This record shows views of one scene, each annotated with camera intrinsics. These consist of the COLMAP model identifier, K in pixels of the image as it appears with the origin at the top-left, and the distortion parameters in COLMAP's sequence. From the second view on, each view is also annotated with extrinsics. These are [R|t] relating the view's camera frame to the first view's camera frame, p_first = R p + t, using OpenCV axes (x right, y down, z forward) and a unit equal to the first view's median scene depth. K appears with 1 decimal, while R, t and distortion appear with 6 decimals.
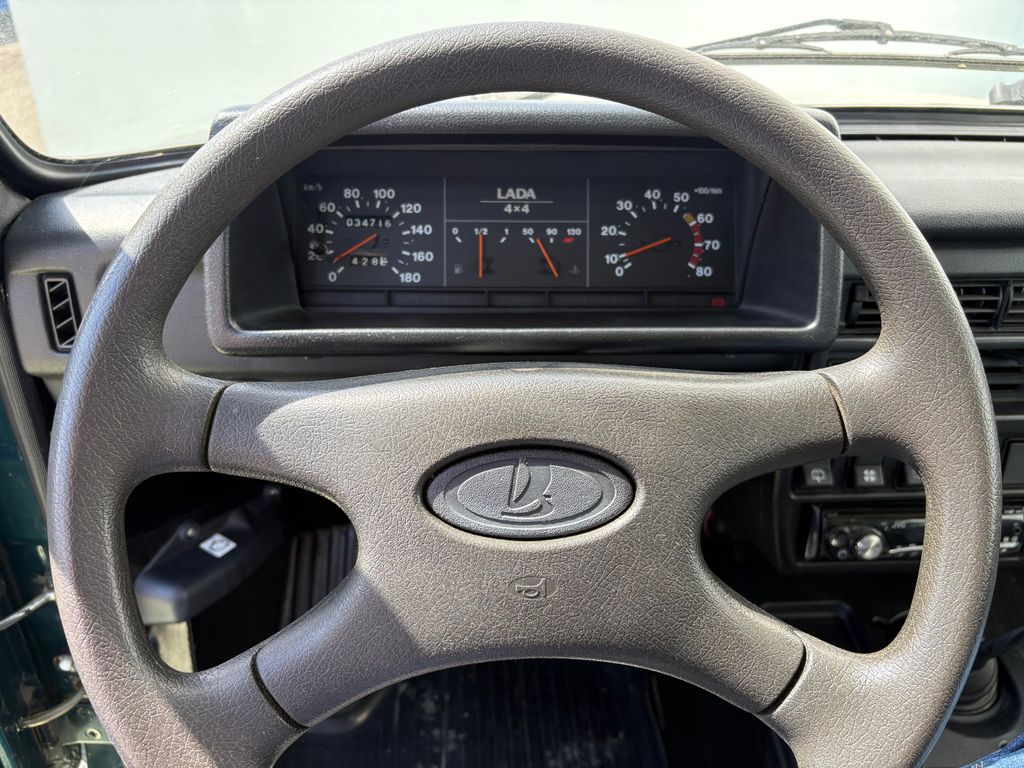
lens RADIAL K [[630.5, 0, 517.3], [0, 630.5, 381.9], [0, 0, 1]] dist [-0.051815, -0.005414]
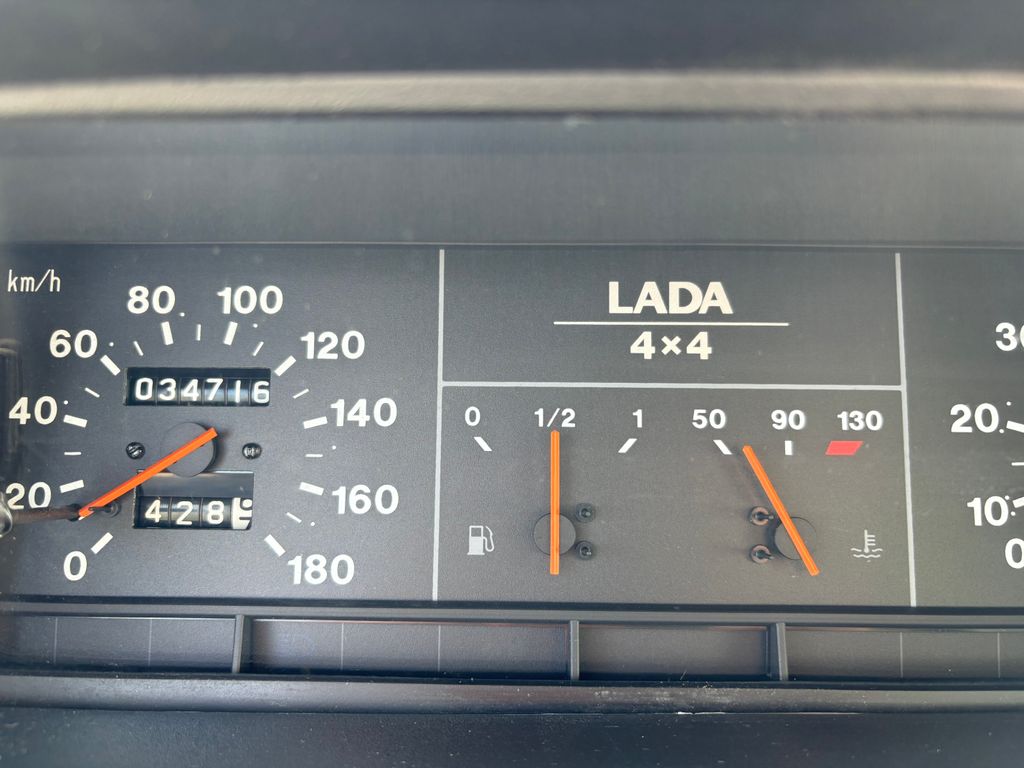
lens RADIAL K [[630.5, 0, 510.5], [0, 630.5, 391.4], [0, 0, 1]] dist [-0.051815, -0.005414]
pose [[0.997344, 0.005010, -0.072662, -0.057685], [-0.013848, 0.992477, -0.121644, -0.215838], [0.071506, 0.122327, 0.989911, 0.694956]]
